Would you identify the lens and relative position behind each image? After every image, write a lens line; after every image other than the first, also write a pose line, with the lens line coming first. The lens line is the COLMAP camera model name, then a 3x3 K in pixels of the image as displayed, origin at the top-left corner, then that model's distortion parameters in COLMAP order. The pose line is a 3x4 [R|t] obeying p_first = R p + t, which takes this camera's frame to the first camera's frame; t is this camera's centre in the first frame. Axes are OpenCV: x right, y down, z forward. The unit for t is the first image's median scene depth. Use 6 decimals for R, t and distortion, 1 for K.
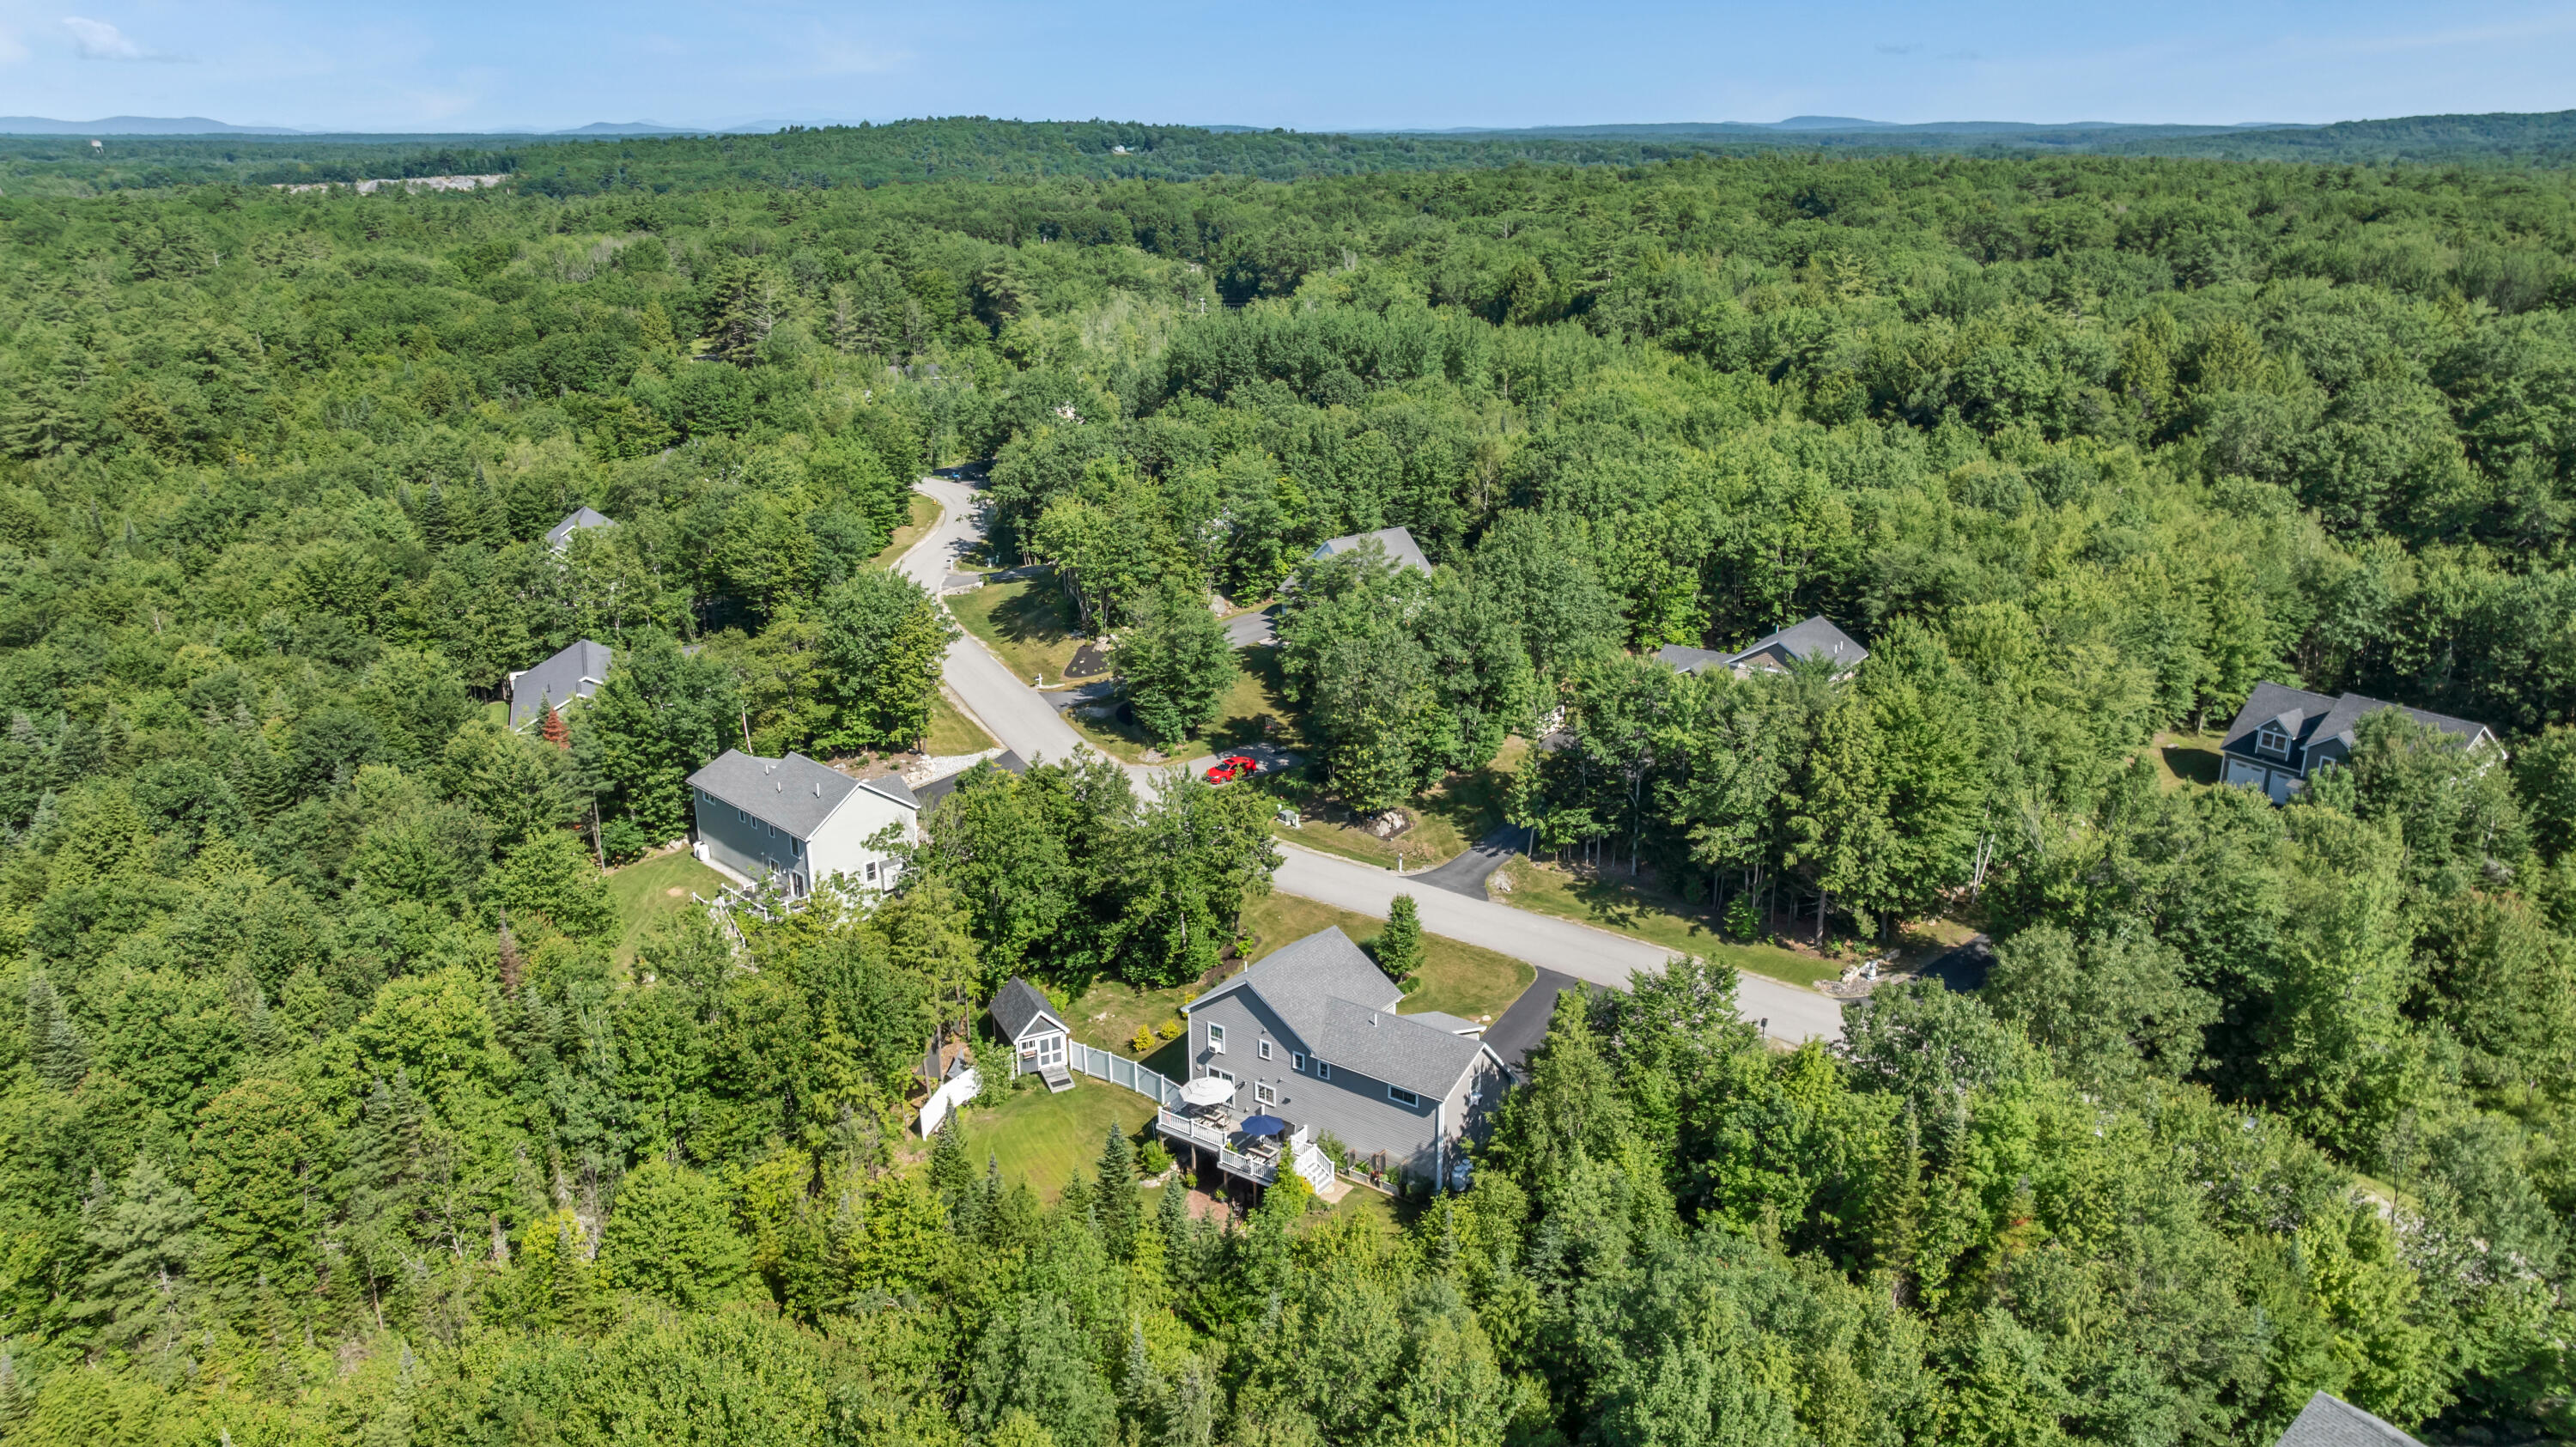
lens RADIAL K [[1824.6, 0, 1279.0], [0, 1824.6, 722.3], [0, 0, 1]] dist [-0.042260, 0.042102]
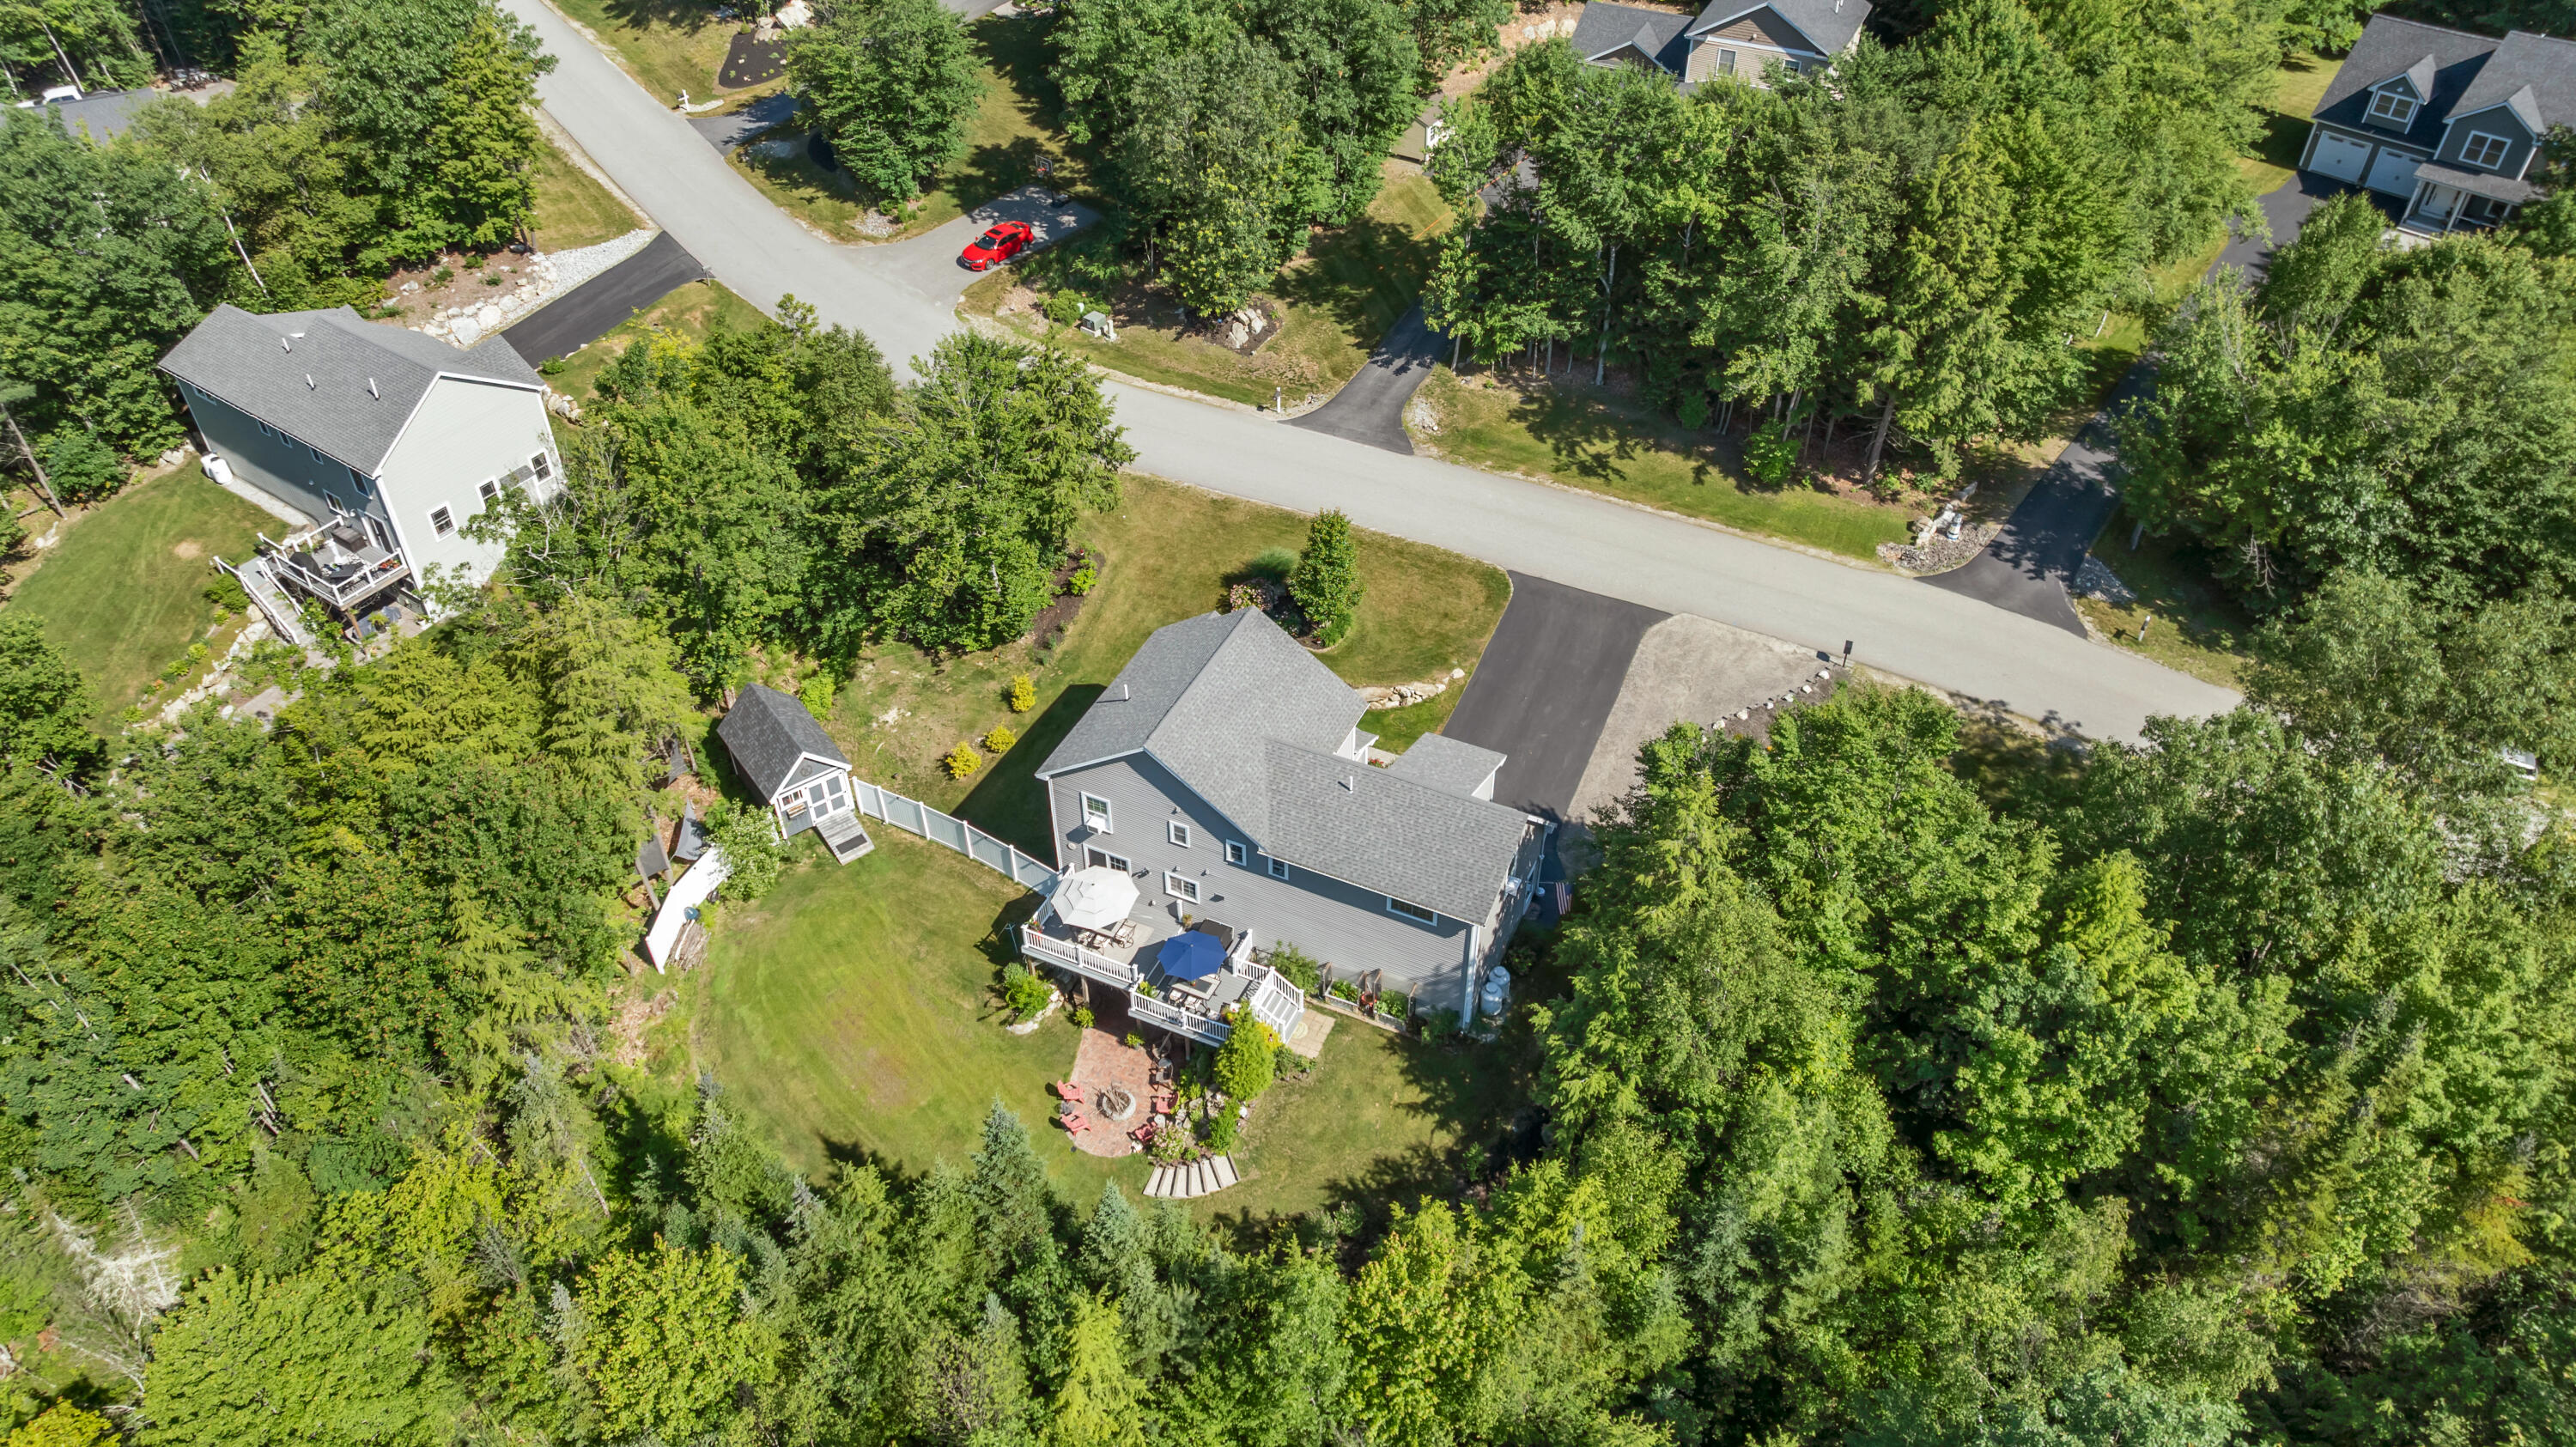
lens RADIAL K [[1824.6, 0, 1279.3], [0, 1824.6, 734.8], [0, 0, 1]] dist [-0.042260, 0.042102]
pose [[0.983002, -0.122952, 0.136342, -0.044444], [0.058831, 0.914423, 0.400462, -0.086336], [-0.173912, -0.385634, 0.906113, 0.329823]]
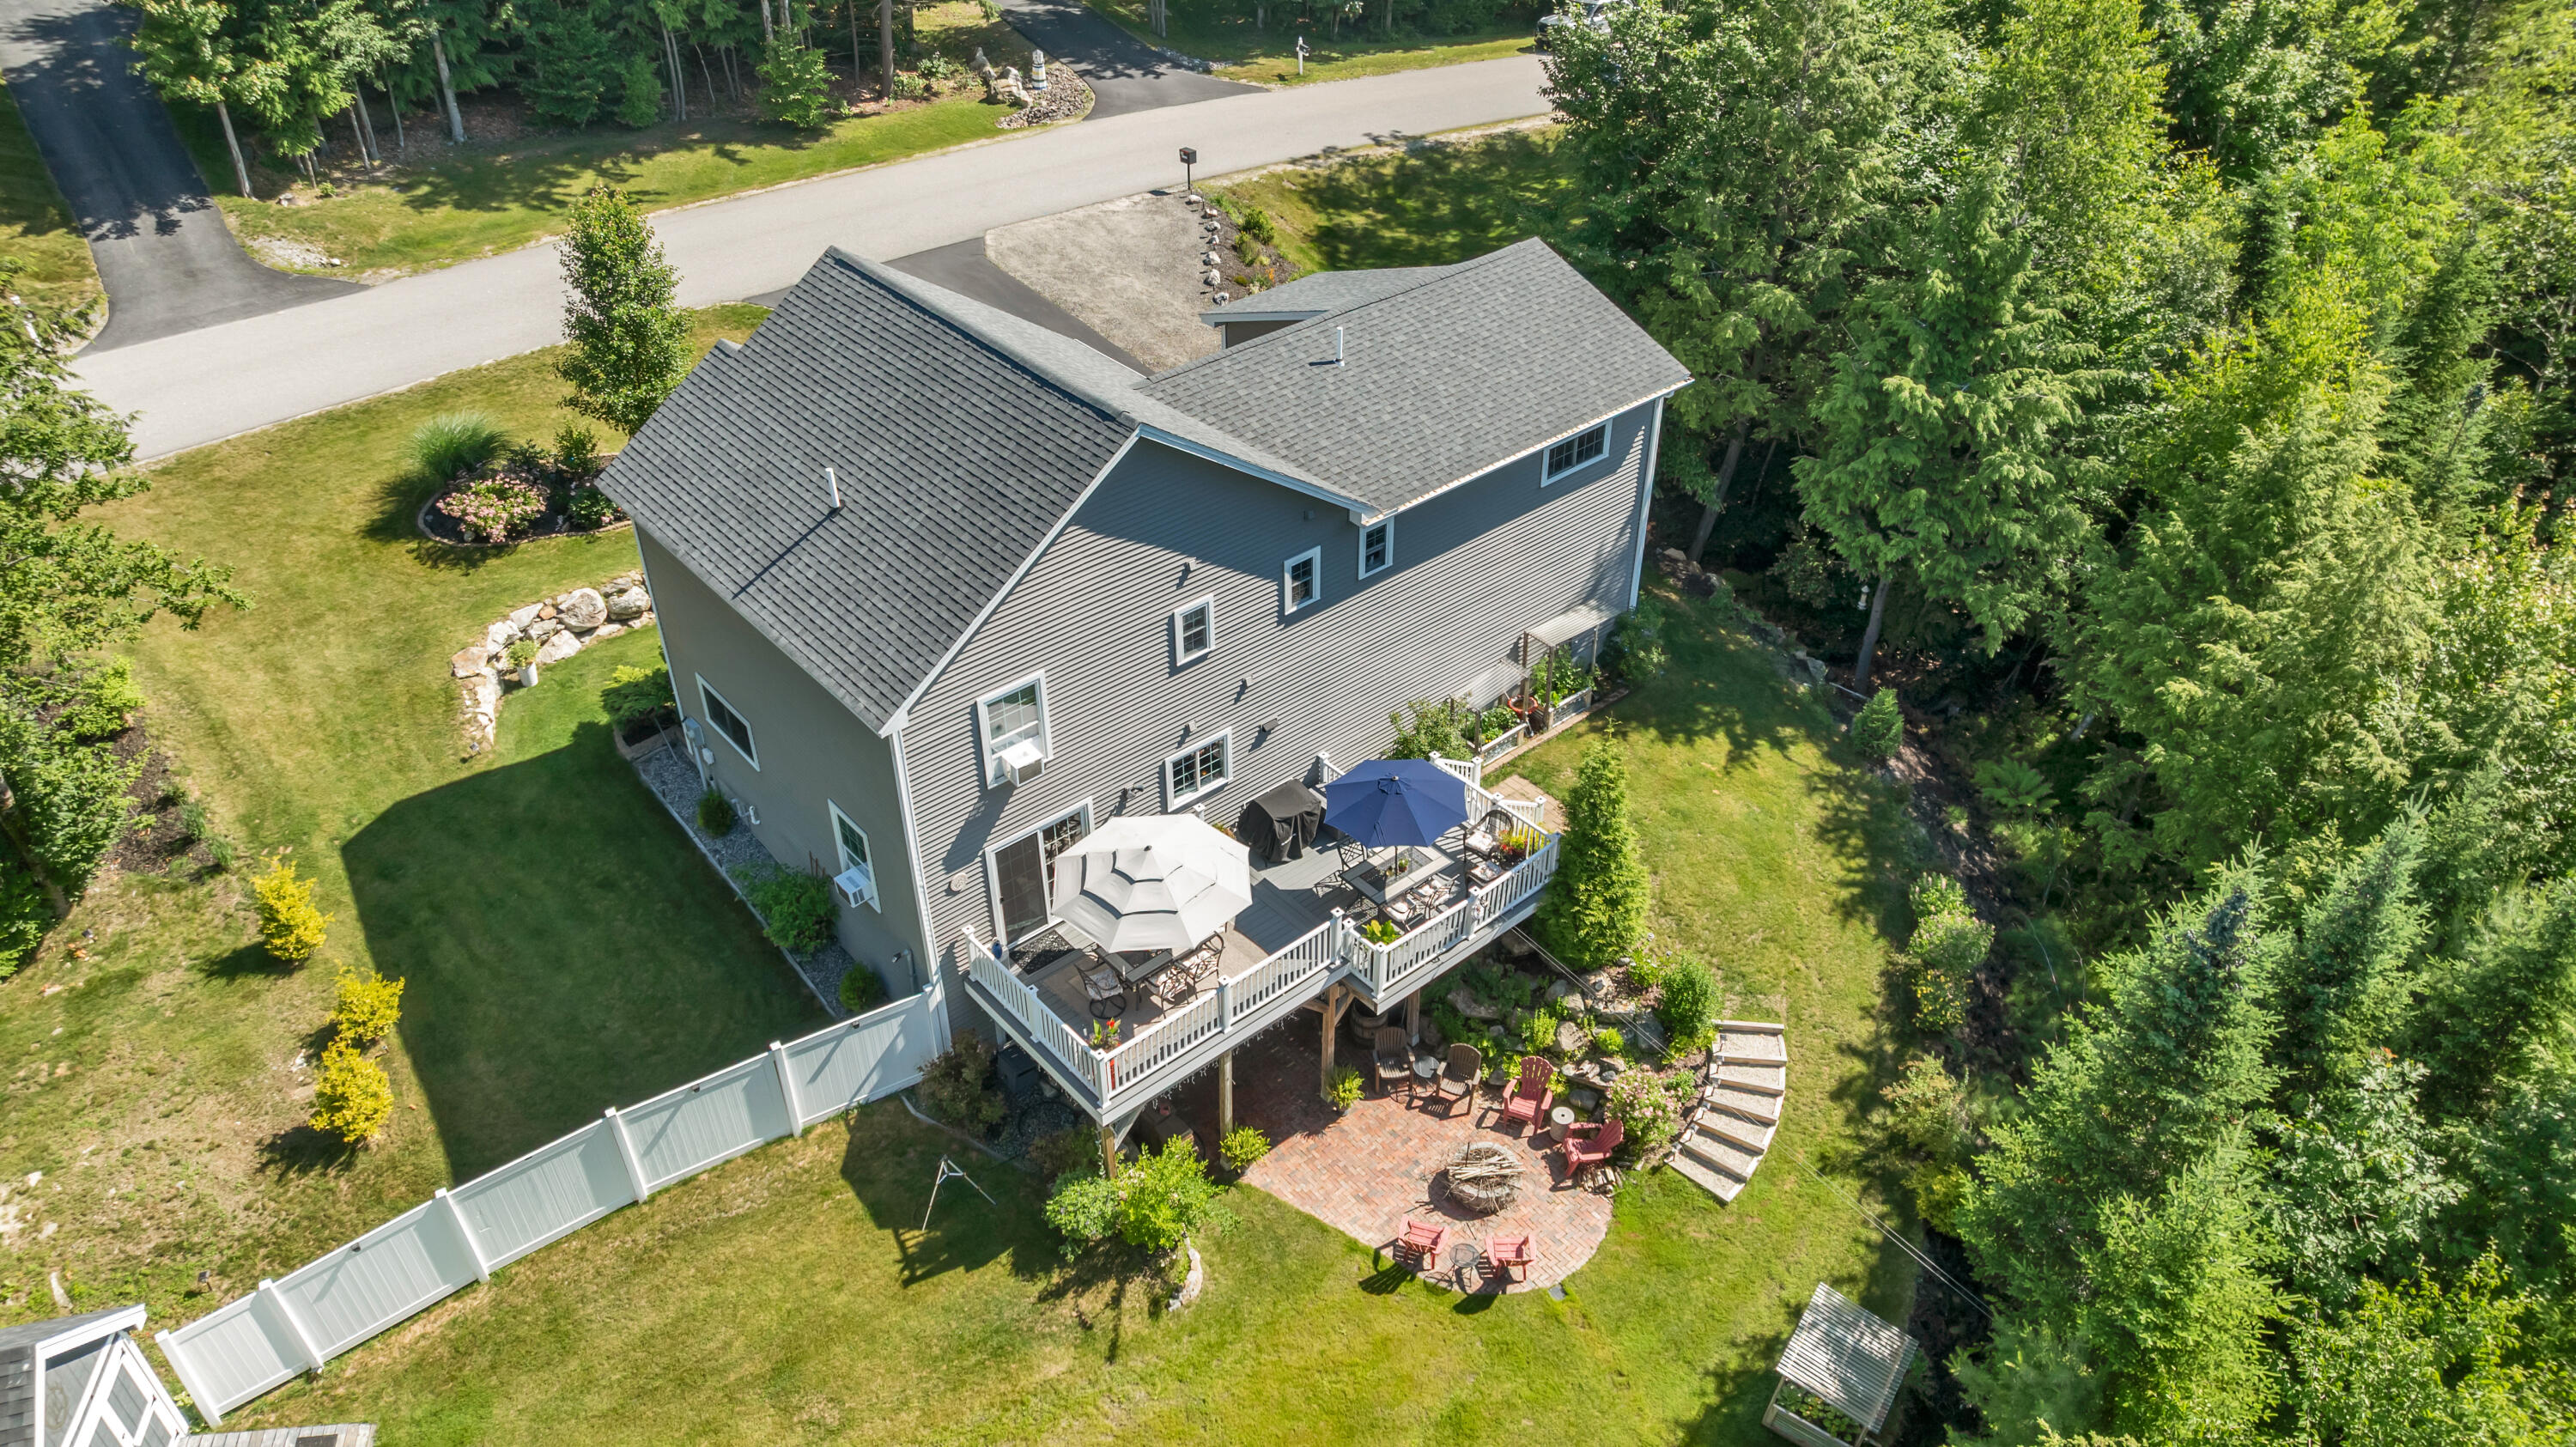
lens RADIAL K [[1824.6, 0, 1302.0], [0, 1824.6, 713.2], [0, 0, 1]] dist [-0.042260, 0.042102]
pose [[0.227923, -0.565887, 0.792353, -0.186916], [0.297570, 0.815320, 0.496694, 0.041610], [-0.927094, 0.122573, 0.354221, 0.694311]]
